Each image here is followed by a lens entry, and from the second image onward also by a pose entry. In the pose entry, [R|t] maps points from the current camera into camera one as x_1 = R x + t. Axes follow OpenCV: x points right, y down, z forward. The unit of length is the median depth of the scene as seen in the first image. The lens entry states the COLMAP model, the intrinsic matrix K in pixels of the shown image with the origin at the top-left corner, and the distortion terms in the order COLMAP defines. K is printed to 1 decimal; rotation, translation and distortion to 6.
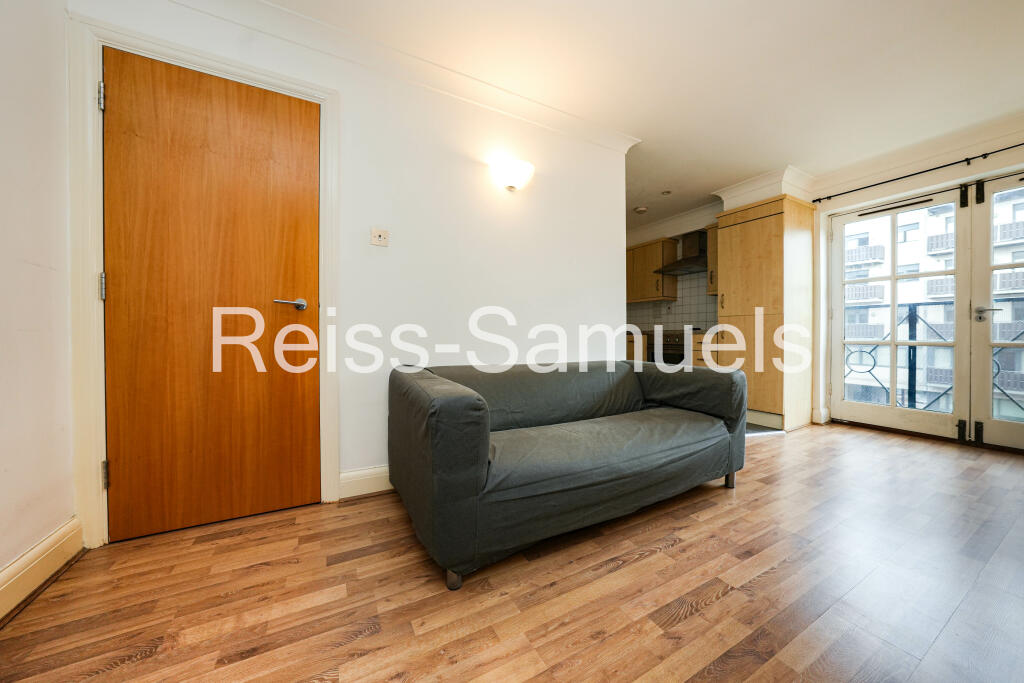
lens RADIAL K [[360.2, 0, 519.6], [0, 360.2, 328.0], [0, 0, 1]] dist [-0.028439, 0.006736]
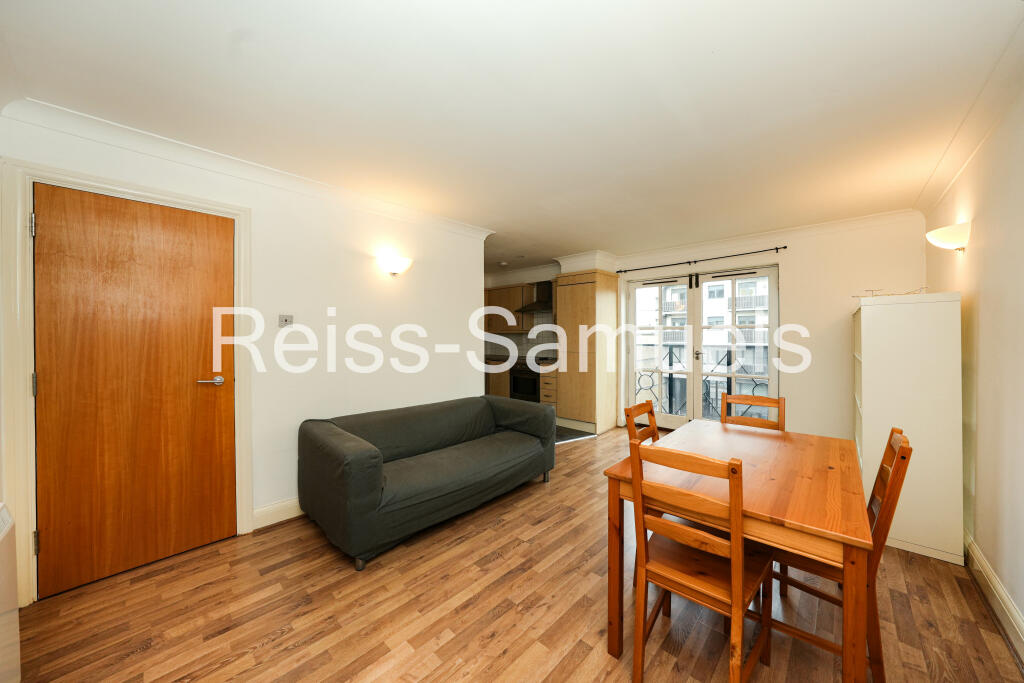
lens RADIAL K [[360.2, 0, 519.6], [0, 360.2, 328.0], [0, 0, 1]] dist [-0.028439, 0.006736]
pose [[0.951692, -0.000245, 0.307054, 0.015092], [0.001054, 0.999996, -0.002468, -0.278816], [-0.307052, 0.002672, 0.951689, -0.580408]]
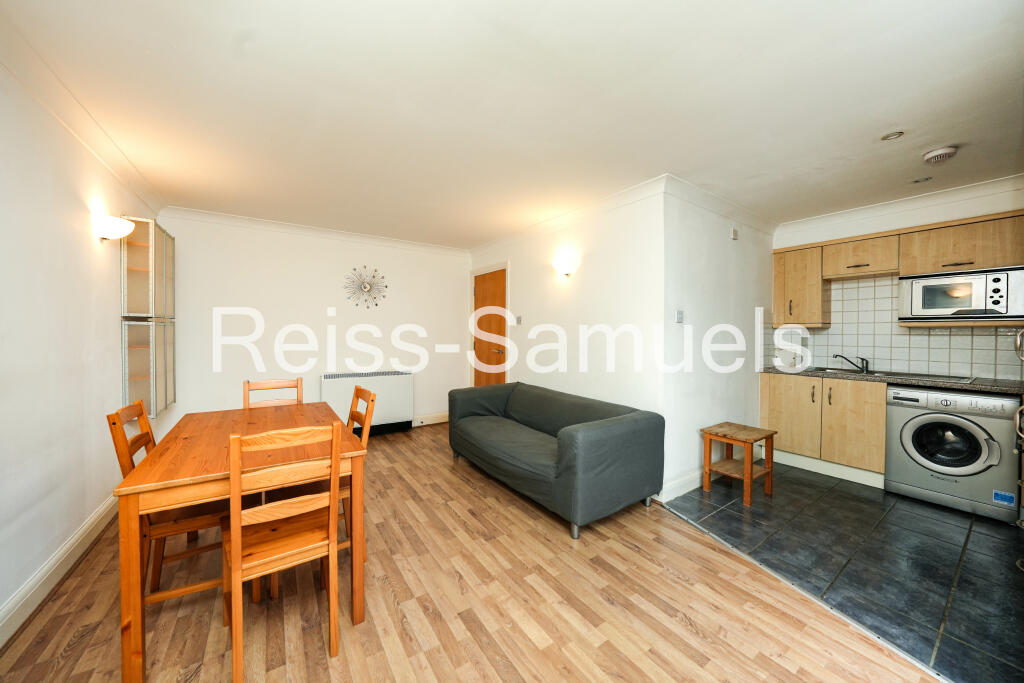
lens RADIAL K [[345.2, 0, 508.2], [0, 345.2, 361.3], [0, 0, 1]] dist [-0.033590, 0.005548]
pose [[0.083314, 0.093801, -0.992099, 2.121429], [0.031641, 0.994809, 0.096714, -0.283612], [0.996021, -0.039448, 0.079914, 0.966778]]
